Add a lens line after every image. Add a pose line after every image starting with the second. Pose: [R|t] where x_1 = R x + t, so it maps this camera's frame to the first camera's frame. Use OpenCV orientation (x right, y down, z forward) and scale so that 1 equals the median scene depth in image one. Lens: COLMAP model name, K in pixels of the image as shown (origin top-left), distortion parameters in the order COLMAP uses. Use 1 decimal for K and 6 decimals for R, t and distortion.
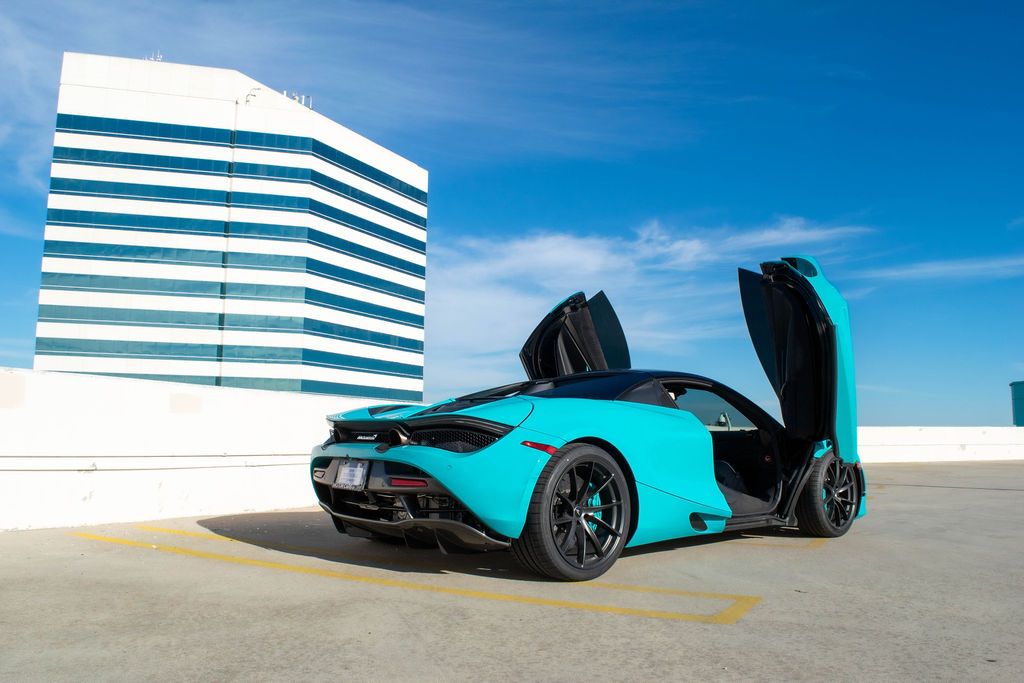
lens RADIAL K [[796.3, 0, 511.7], [0, 796.3, 344.6], [0, 0, 1]] dist [-0.089187, 0.016529]
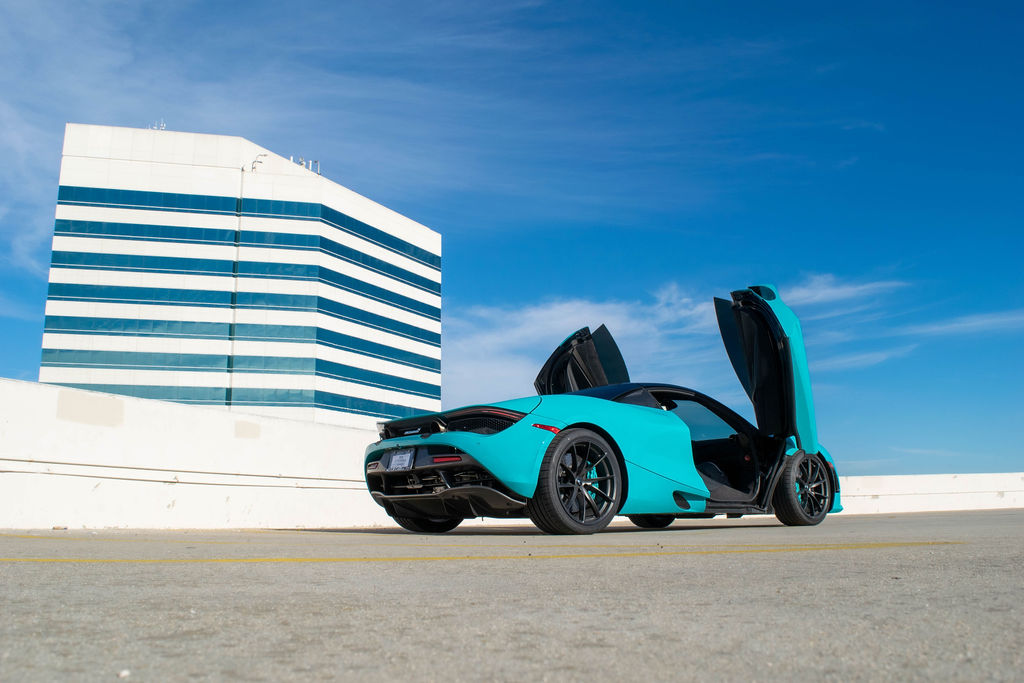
lens RADIAL K [[850.0, 0, 505.3], [0, 850.0, 342.3], [0, 0, 1]] dist [-0.076638, 0.011110]
pose [[0.999077, -0.029140, -0.031551, 0.008476], [0.026297, 0.995858, -0.087034, 0.059761], [0.033956, 0.086124, 0.995706, -0.225344]]
